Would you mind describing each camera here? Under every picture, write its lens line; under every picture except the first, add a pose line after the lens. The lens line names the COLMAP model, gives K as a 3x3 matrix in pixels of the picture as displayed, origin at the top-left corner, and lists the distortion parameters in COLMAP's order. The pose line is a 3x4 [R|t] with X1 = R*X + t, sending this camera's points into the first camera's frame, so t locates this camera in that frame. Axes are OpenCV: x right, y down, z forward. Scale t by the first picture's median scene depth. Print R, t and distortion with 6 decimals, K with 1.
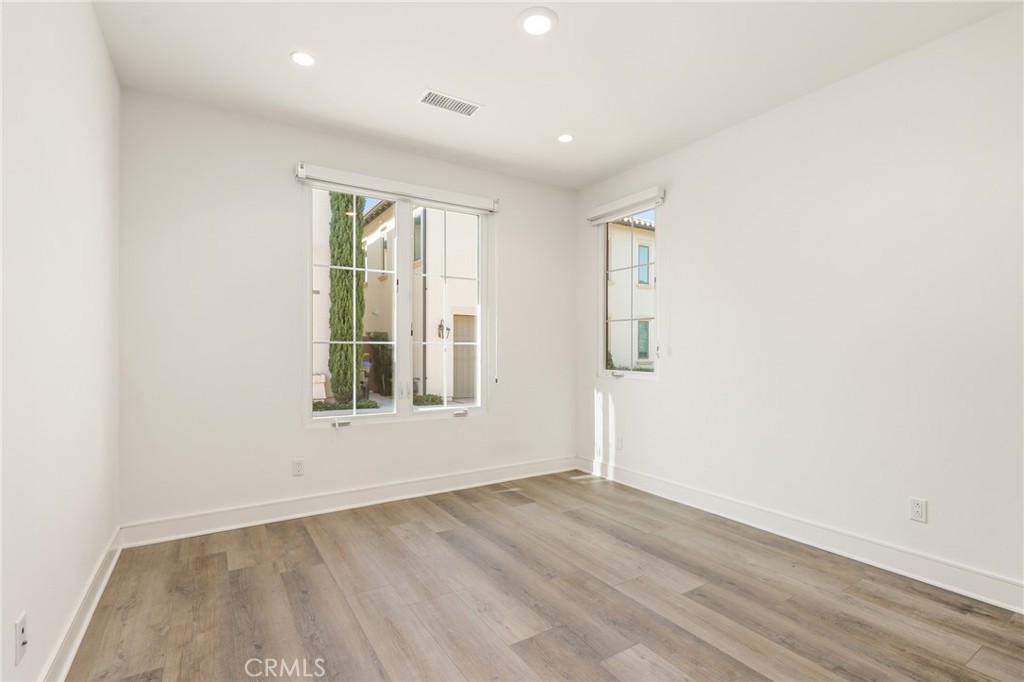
lens RADIAL K [[470.5, 0, 511.0], [0, 470.5, 350.4], [0, 0, 1]] dist [-0.000084, -0.000212]
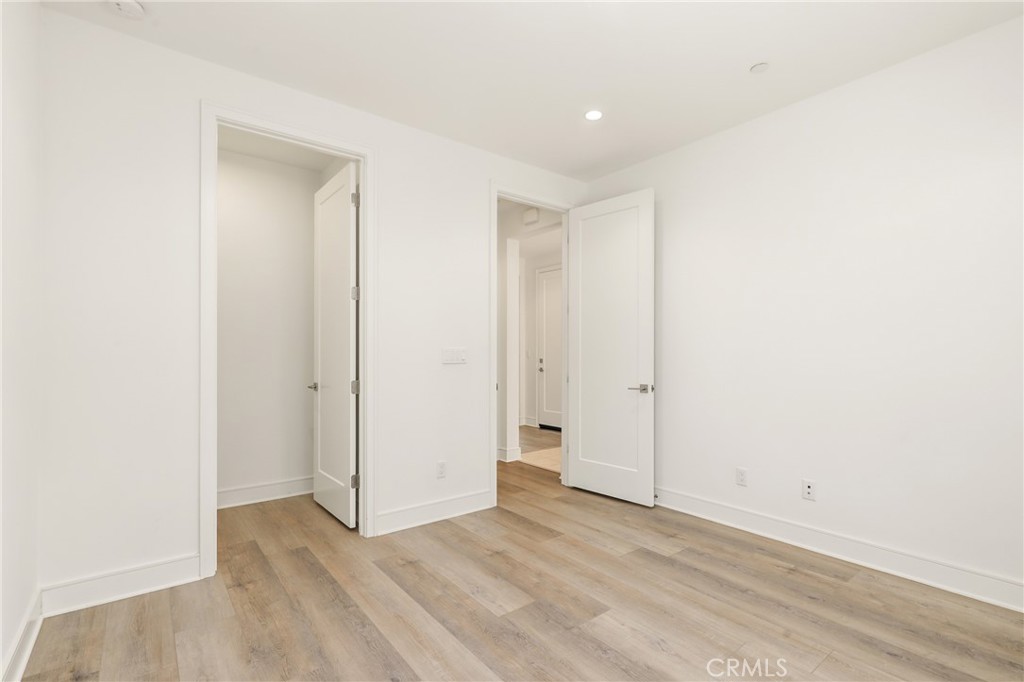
lens RADIAL K [[470.5, 0, 511.0], [0, 470.5, 350.4], [0, 0, 1]] dist [-0.000084, -0.000212]
pose [[-0.995228, -0.001737, -0.097565, 0.335280], [-0.001229, 0.999985, -0.005266, -0.002737], [0.097572, -0.005121, -0.995215, 1.997705]]
